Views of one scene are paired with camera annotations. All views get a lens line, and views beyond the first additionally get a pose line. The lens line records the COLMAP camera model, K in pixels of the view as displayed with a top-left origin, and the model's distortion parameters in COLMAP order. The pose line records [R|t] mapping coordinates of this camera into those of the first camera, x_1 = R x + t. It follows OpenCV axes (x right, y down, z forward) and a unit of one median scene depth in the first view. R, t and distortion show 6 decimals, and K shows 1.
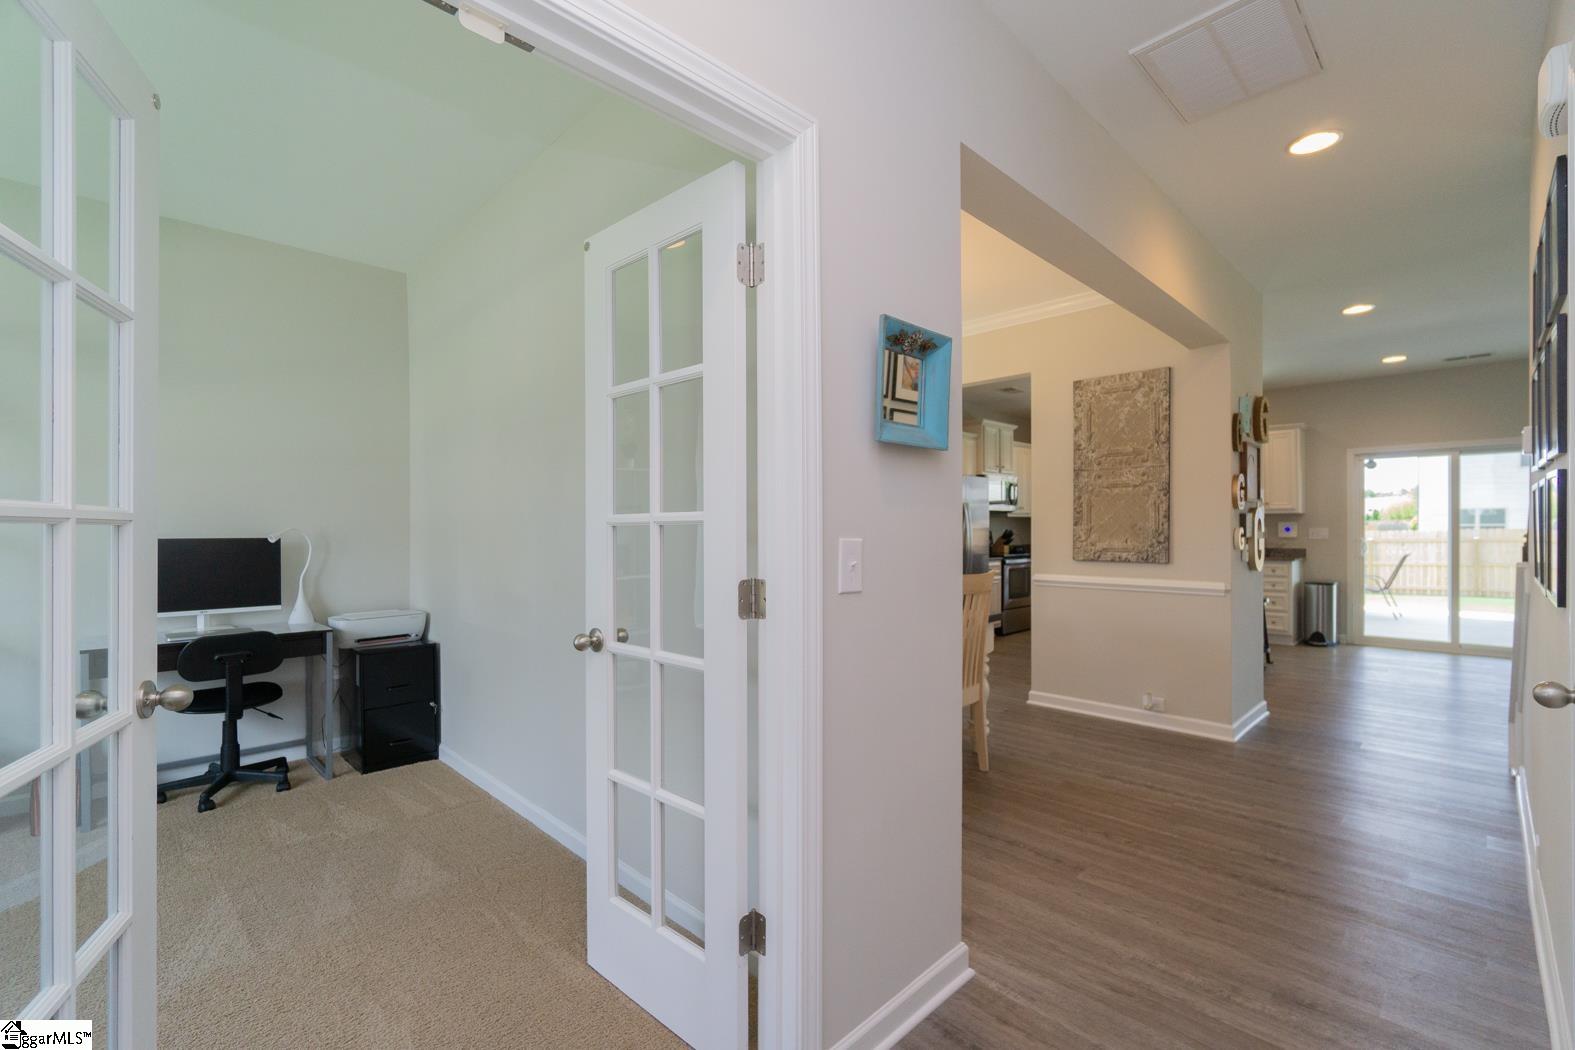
lens RADIAL K [[687.5, 0, 787.5], [0, 687.5, 525.0], [0, 0, 1]] dist [0.002495, 0.000258]
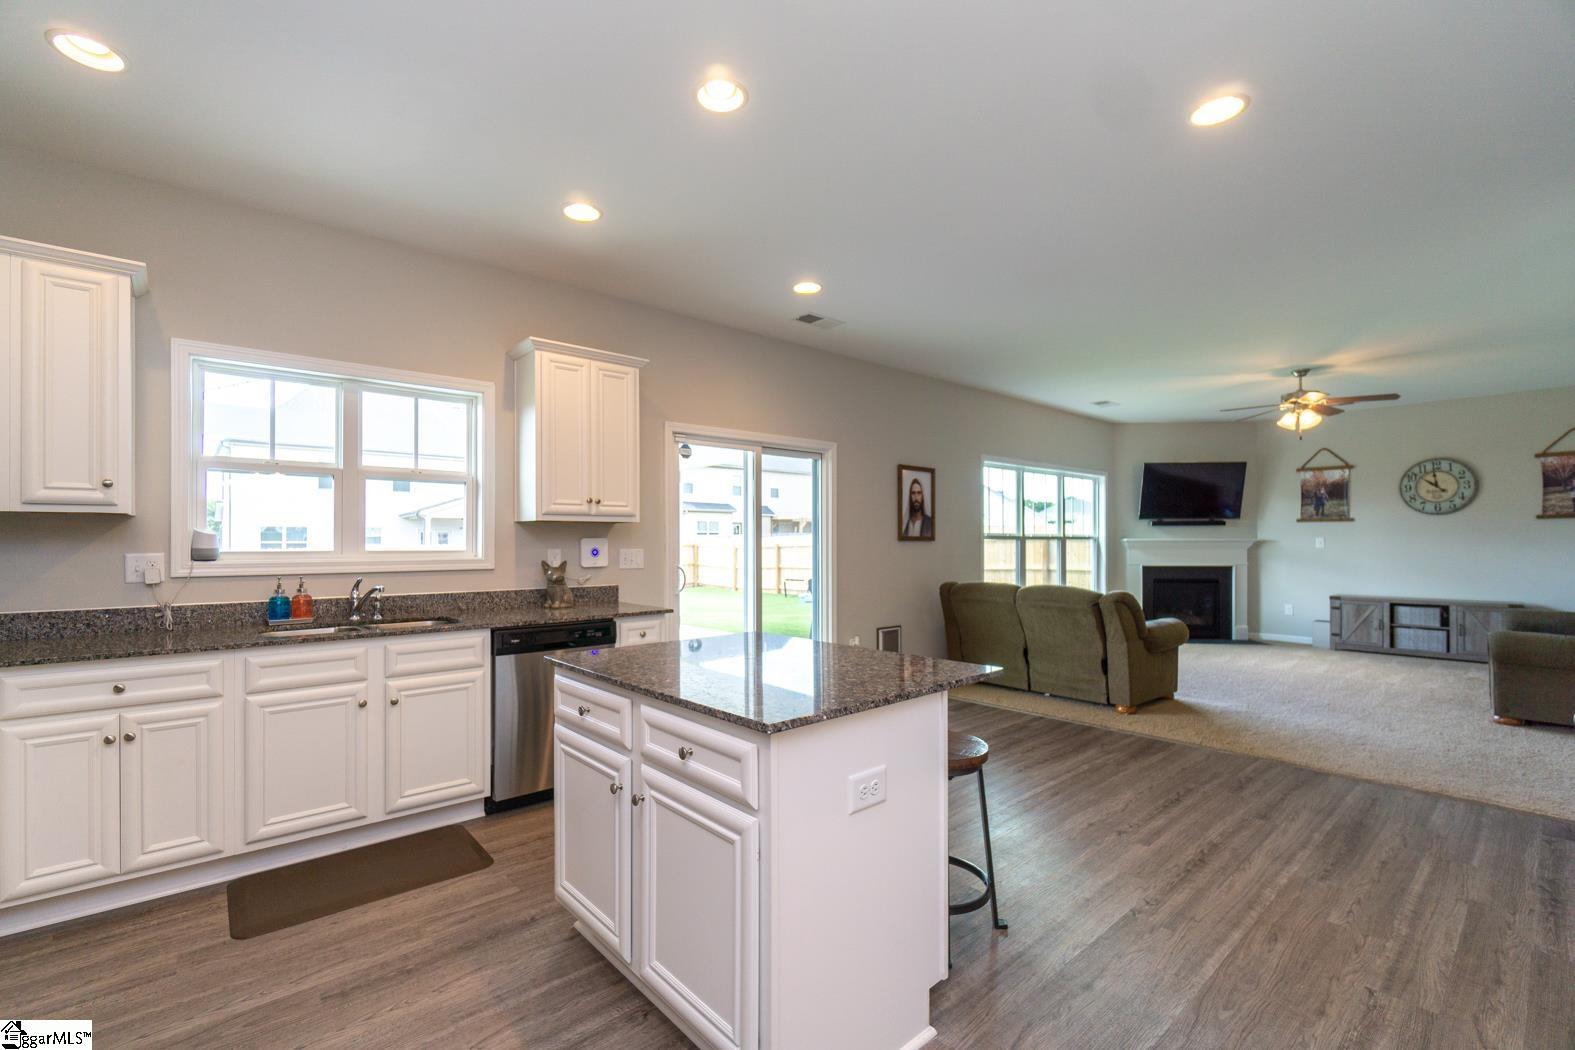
lens RADIAL K [[675.7, 0, 780.3], [0, 675.7, 537.7], [0, 0, 1]] dist [-0.003297, 0.000234]
pose [[0.071117, 0.007364, 0.997441, 0.380315], [0.001289, 0.999971, -0.007475, -0.001893], [-0.997467, 0.001817, 0.071106, 1.503269]]
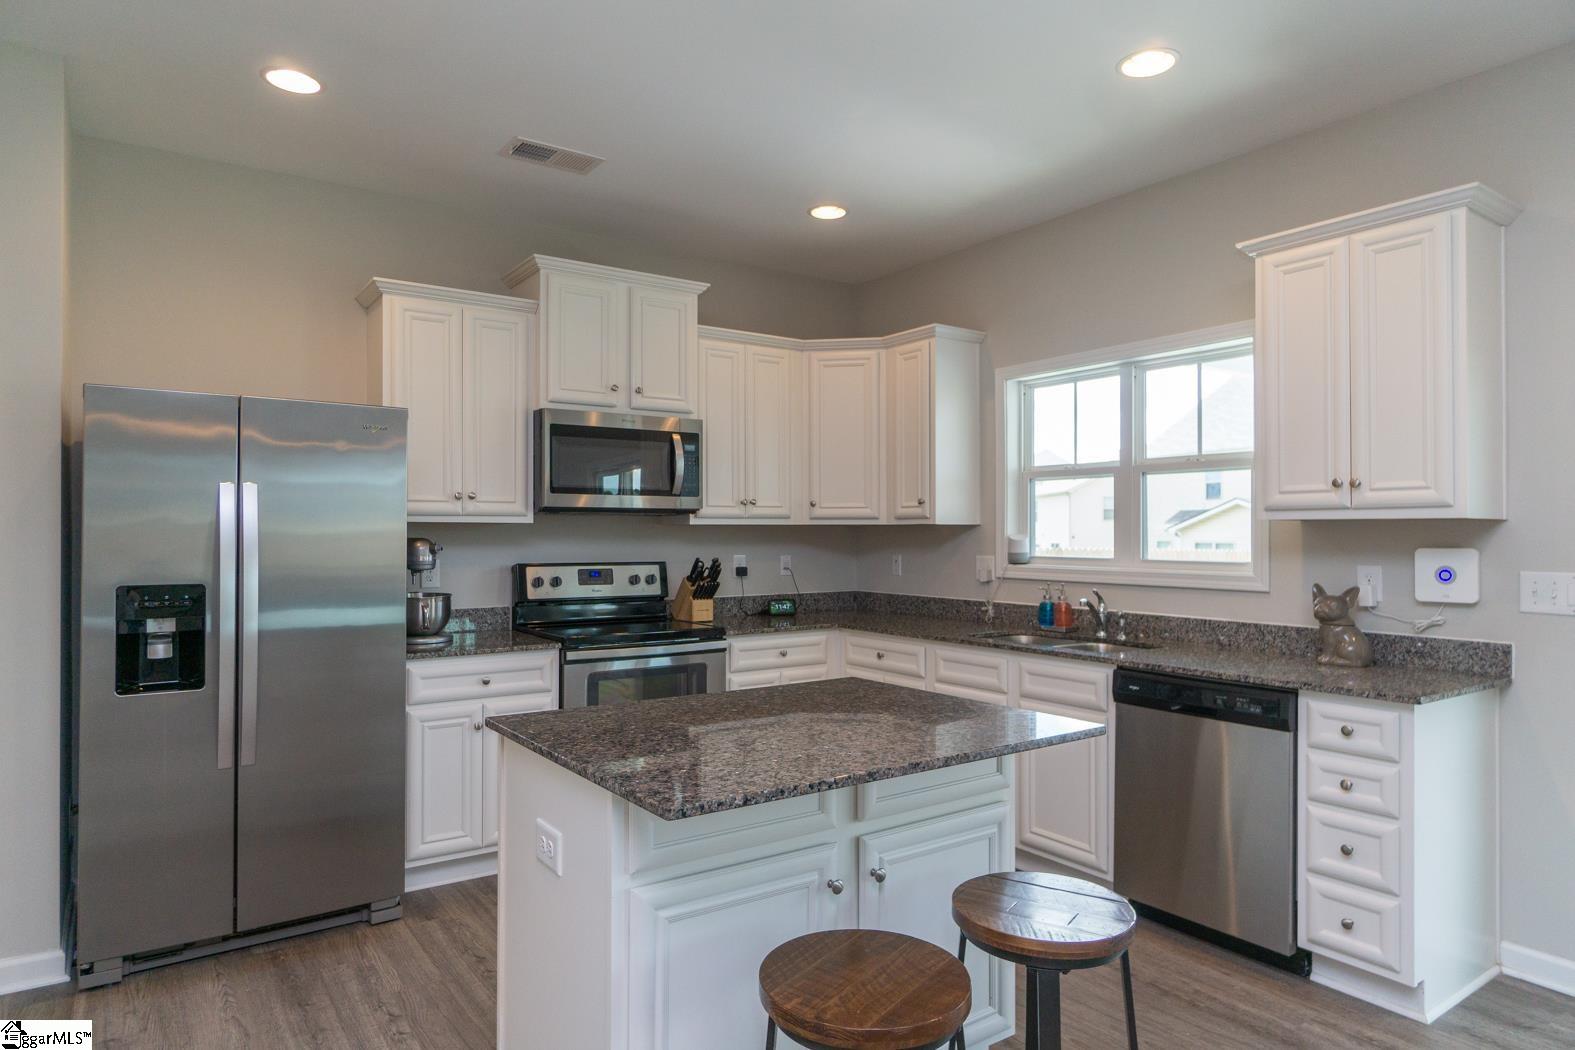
lens RADIAL K [[936.0, 0, 774.0], [0, 936.0, 526.3], [0, 0, 1]] dist [0.000125, 0.002139]
pose [[0.983892, 0.002437, -0.178745, 0.958607], [-0.003463, 0.999979, -0.005429, -0.020117], [0.178729, 0.005960, 0.983880, 1.041869]]
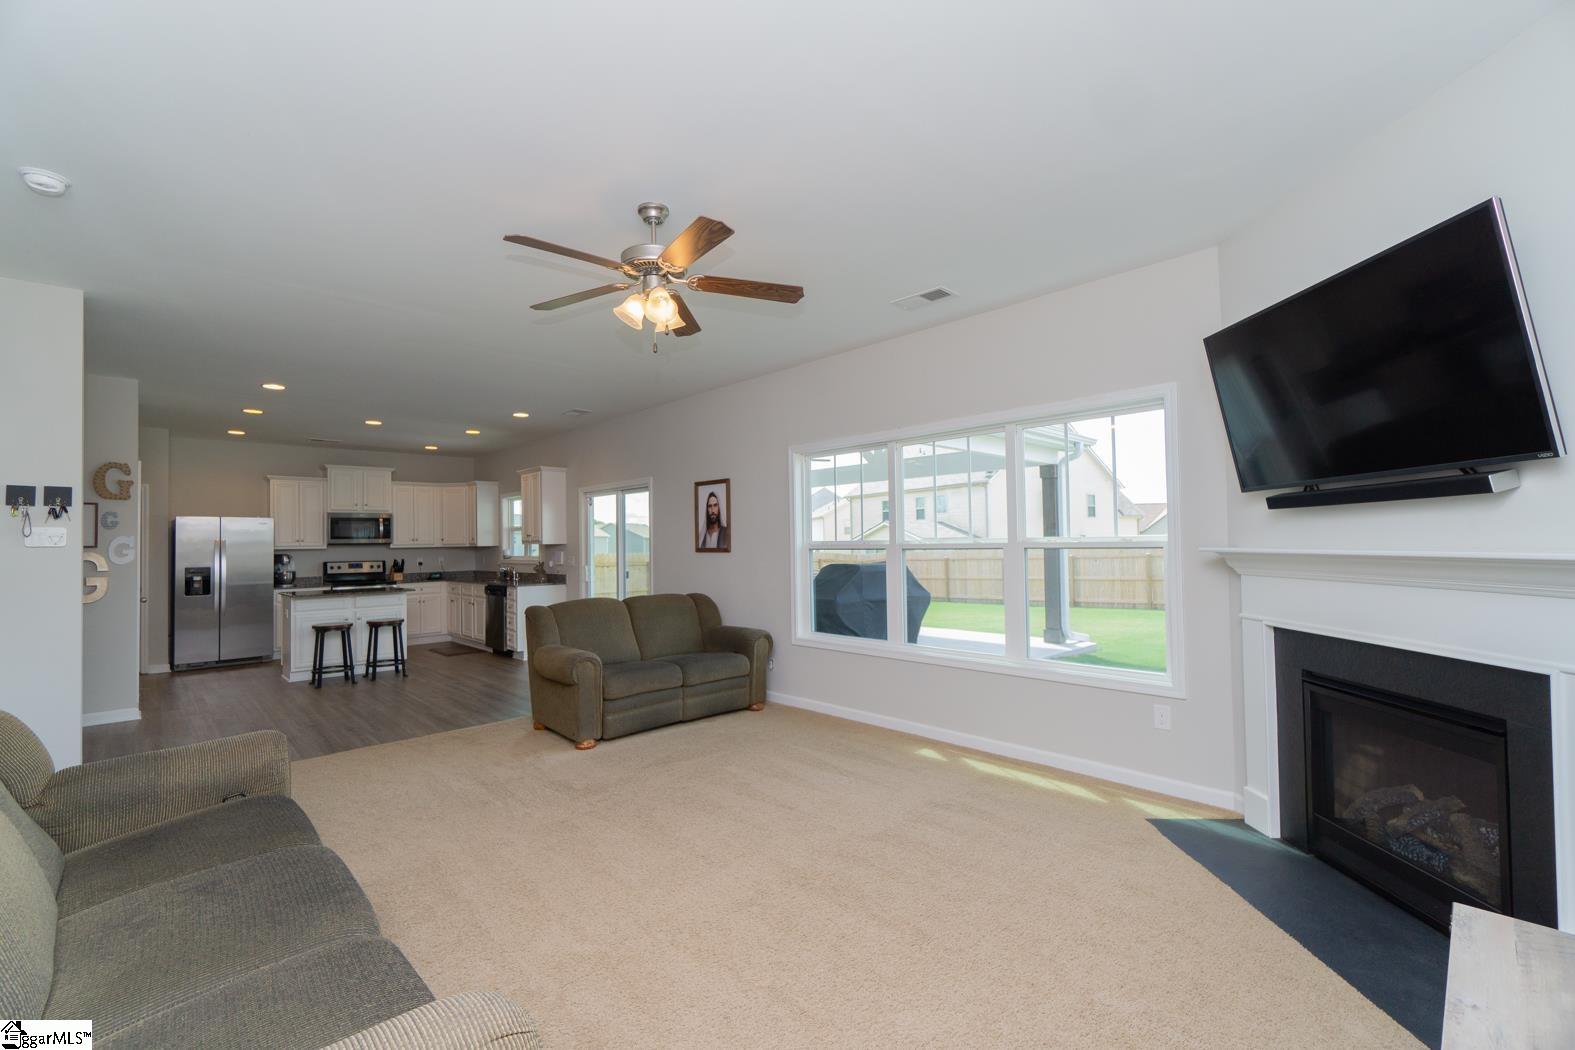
lens RADIAL K [[670.9, 0, 775.6], [0, 670.9, 527.4], [0, 0, 1]] dist [-0.003451, 0.000009]
pose [[0.999687, -0.014909, -0.020067, 2.046685], [0.014421, 0.999601, -0.024267, -0.022766], [0.020421, 0.023970, 0.999504, -0.200286]]
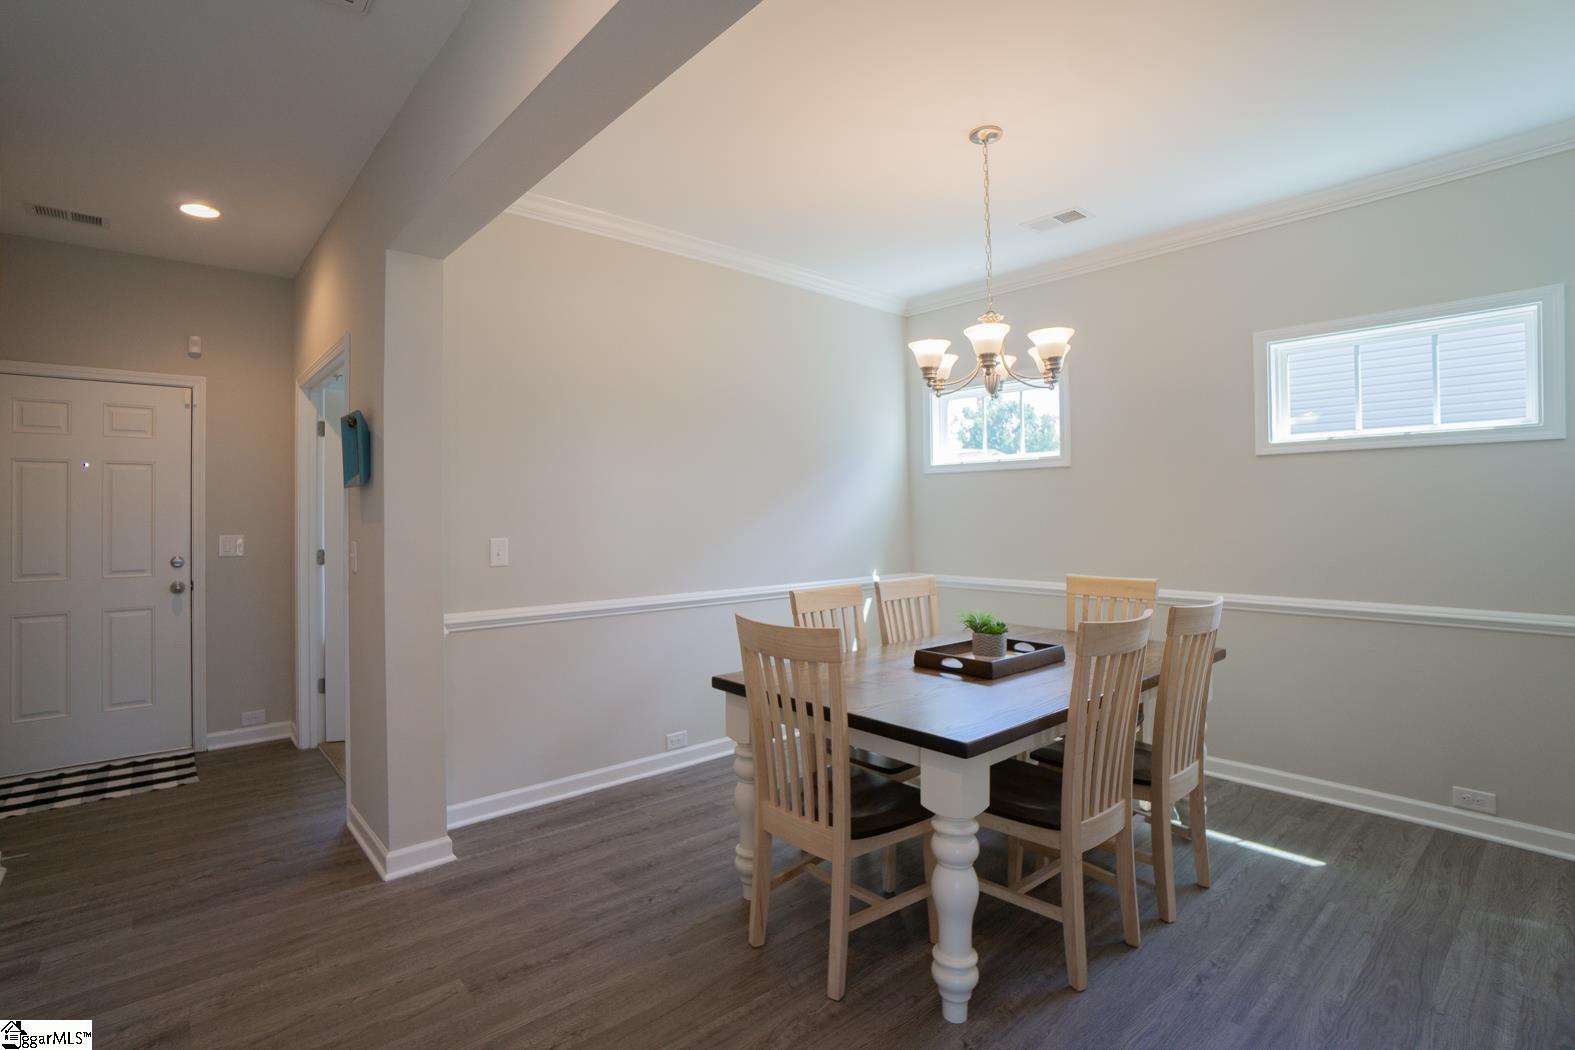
lens RADIAL K [[733.8, 0, 735.3], [0, 733.8, 507.5], [0, 0, 1]] dist [-0.028895, 0.000031]
pose [[-0.096028, -0.006920, -0.995355, 0.719232], [0.009556, 0.999923, -0.007874, -0.015912], [0.995333, -0.010268, -0.095954, 0.822987]]
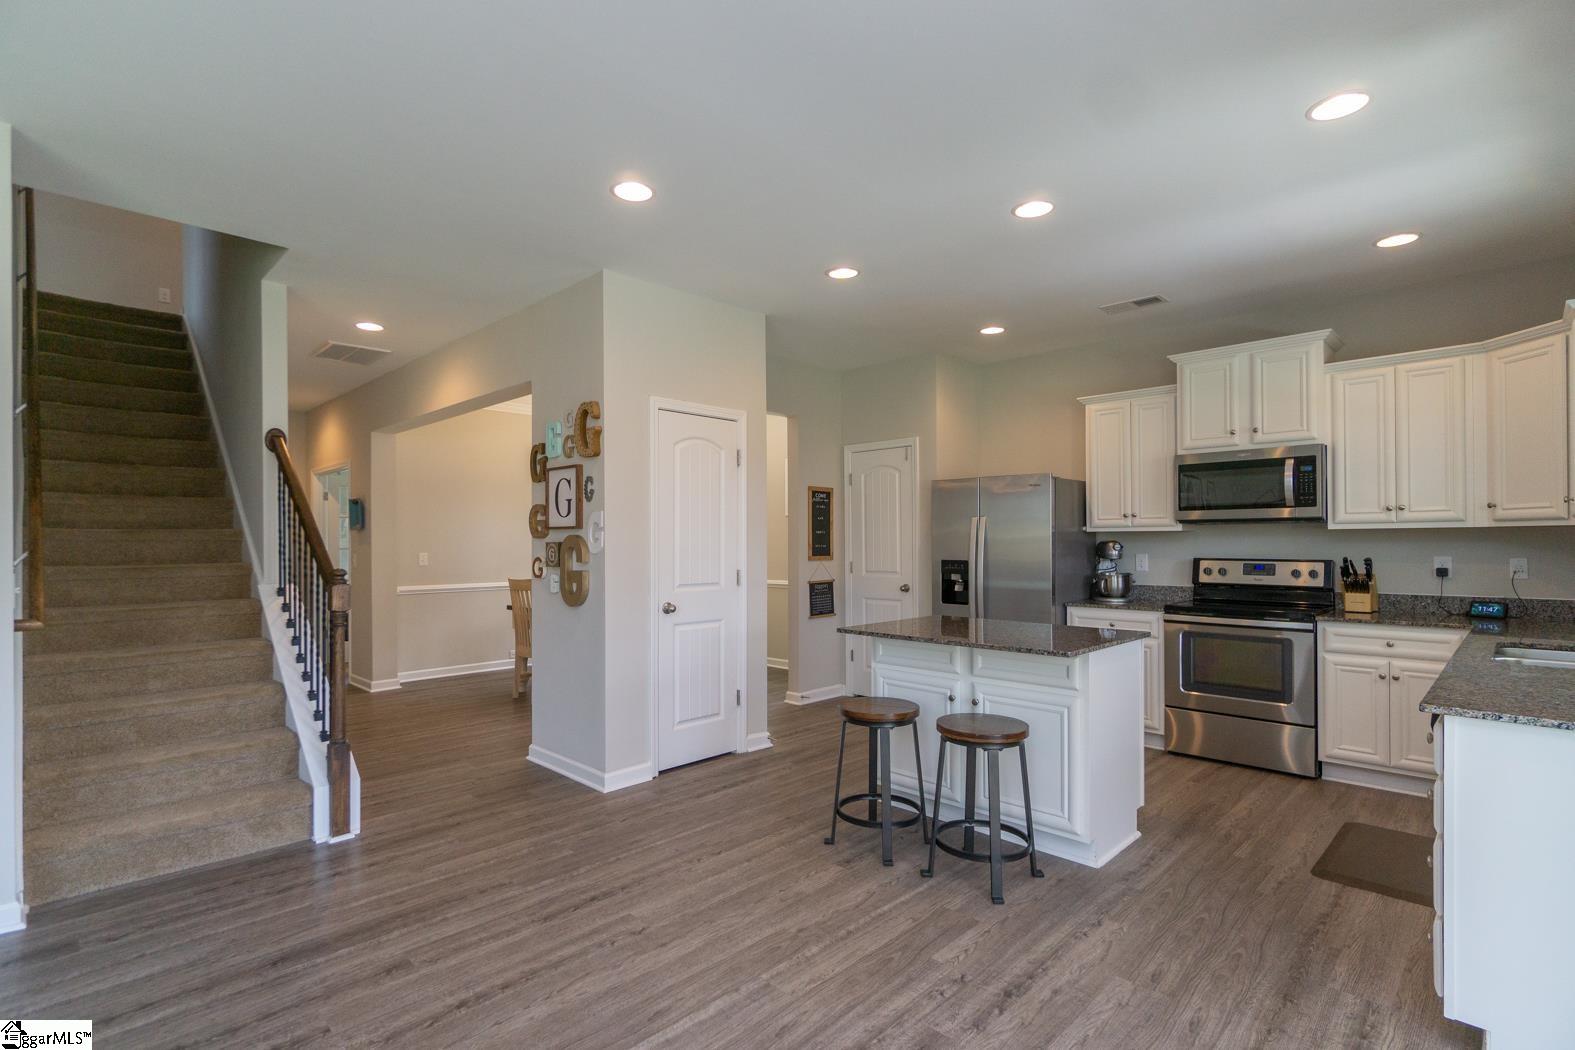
lens RADIAL K [[754.1, 0, 771.8], [0, 754.1, 539.9], [0, 0, 1]] dist [0.002387, 0.000345]
pose [[-0.000179, 0.000712, -1.000000, 1.724107], [0.005717, 0.999983, 0.000711, -0.018189], [0.999984, -0.005717, -0.000183, 1.310321]]
